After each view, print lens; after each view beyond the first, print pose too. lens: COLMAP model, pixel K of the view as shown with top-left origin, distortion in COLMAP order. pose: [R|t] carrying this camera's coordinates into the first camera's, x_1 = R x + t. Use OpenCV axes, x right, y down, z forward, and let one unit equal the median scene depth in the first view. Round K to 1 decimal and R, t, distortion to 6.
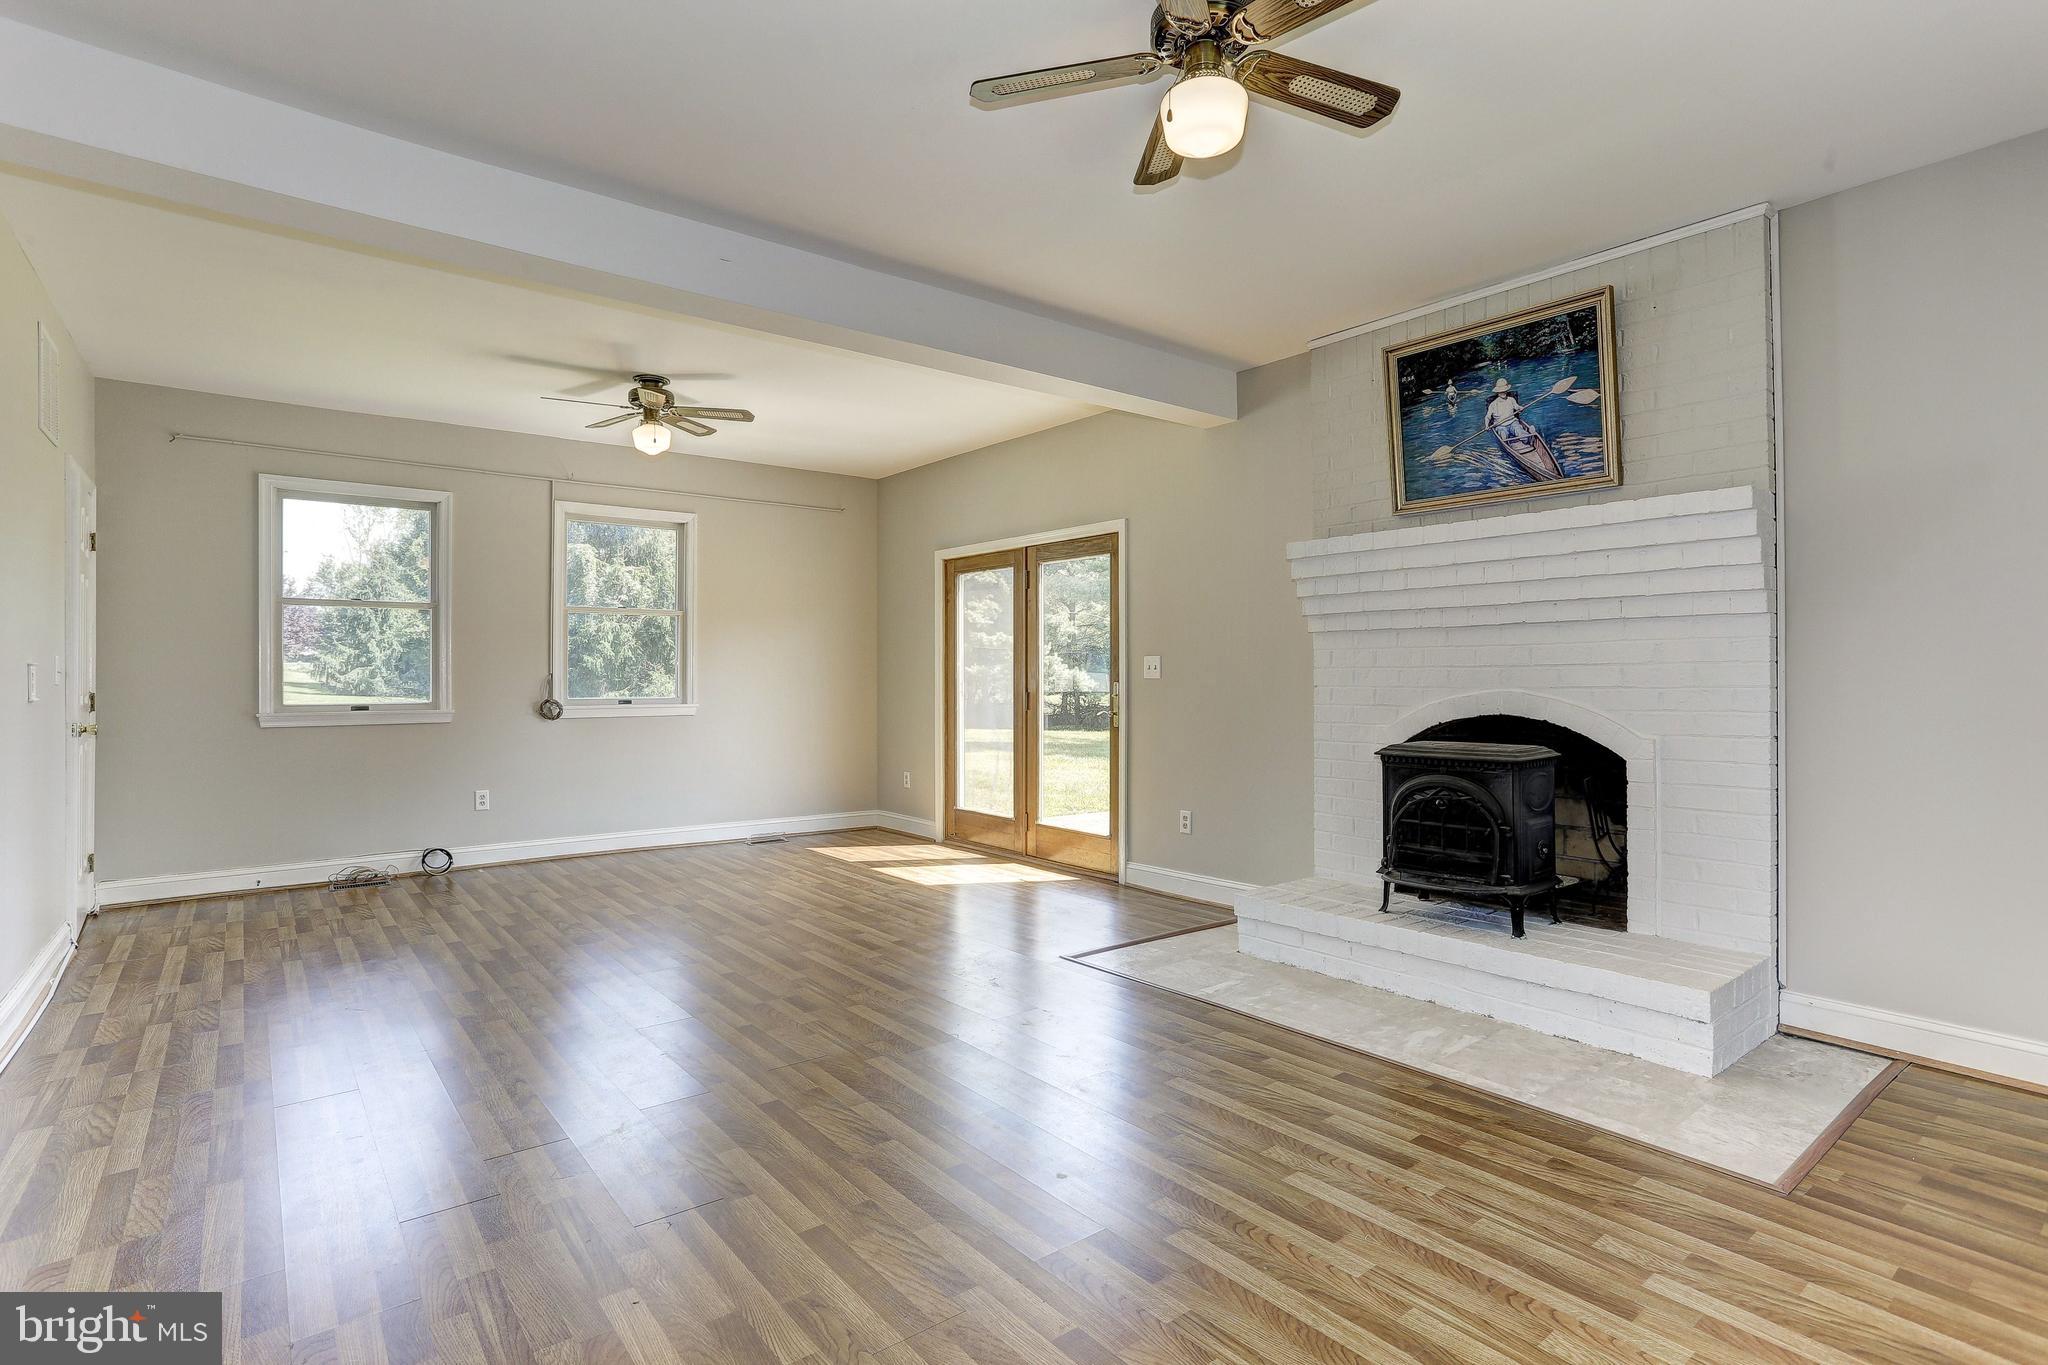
lens RADIAL K [[998.3, 0, 1007.3], [0, 998.3, 676.5], [0, 0, 1]] dist [-0.064918, 0.044951]
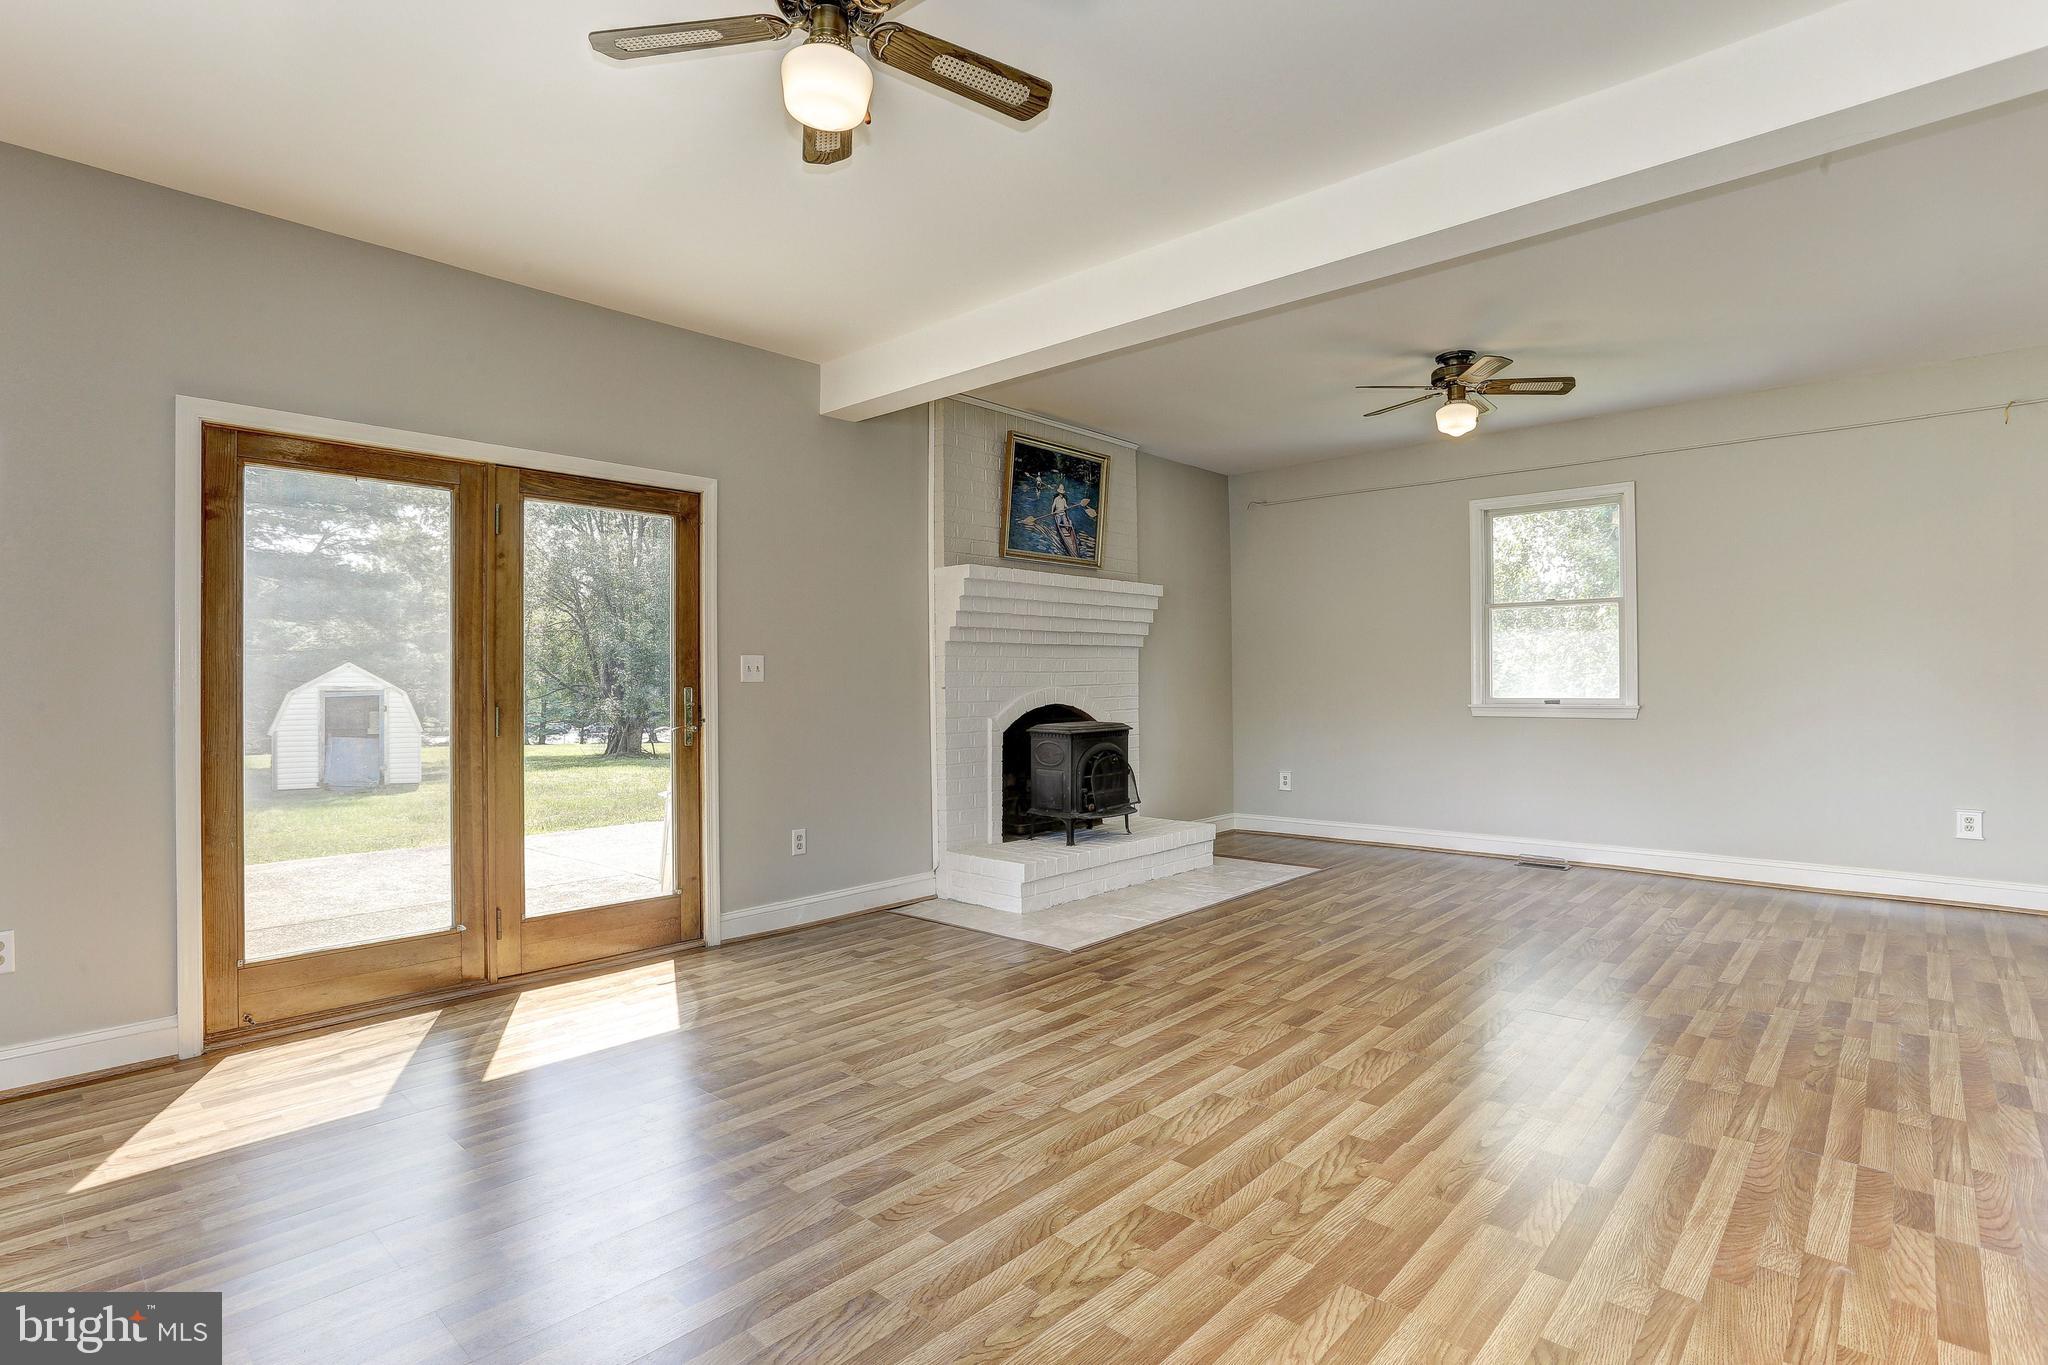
lens RADIAL K [[1002.3, 0, 1012.0], [0, 1002.3, 678.6], [0, 0, 1]] dist [-0.068927, 0.034390]
pose [[-0.153464, 0.008381, 0.988119, -0.977761], [0.009850, 0.999927, -0.006951, 0.009535], [-0.988105, 0.008666, -0.153536, 1.257063]]
